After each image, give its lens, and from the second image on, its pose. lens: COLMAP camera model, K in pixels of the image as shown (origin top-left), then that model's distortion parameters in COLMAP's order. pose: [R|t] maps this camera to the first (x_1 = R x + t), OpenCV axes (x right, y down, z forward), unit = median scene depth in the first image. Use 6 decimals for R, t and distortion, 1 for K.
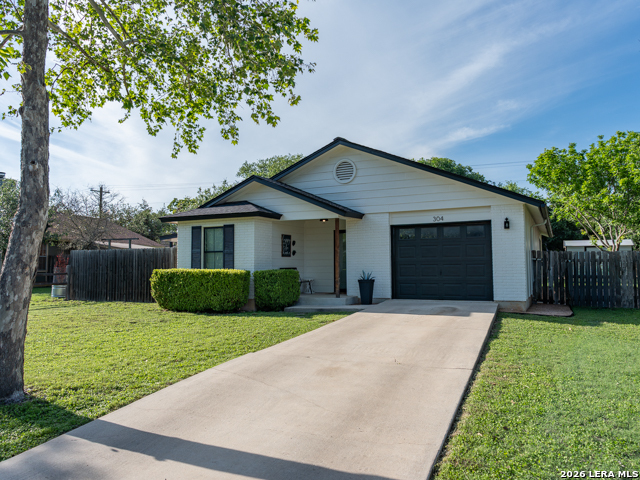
lens RADIAL K [[480.1, 0, 320.0], [0, 480.1, 240.0], [0, 0, 1]] dist [-0.003181, 0.001187]
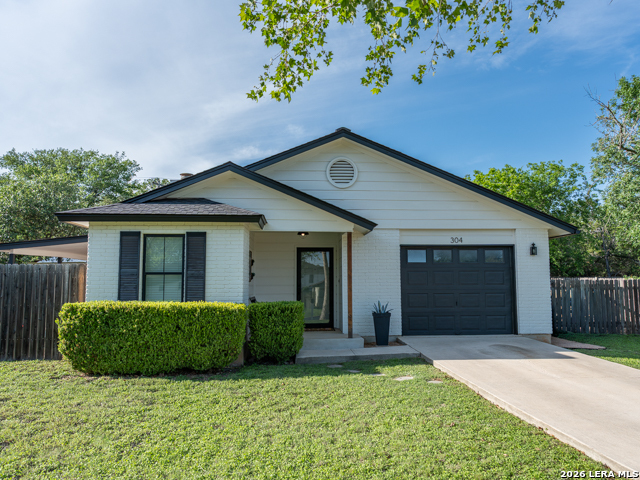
lens RADIAL K [[491.3, 0, 336.3], [0, 491.3, 242.5], [0, 0, 1]] dist [-0.005127, -0.000488]
pose [[0.856207, 0.050046, 0.514203, -0.366706], [-0.029260, 0.998397, -0.048449, 0.008398], [-0.515804, 0.026436, 0.856299, 0.335995]]
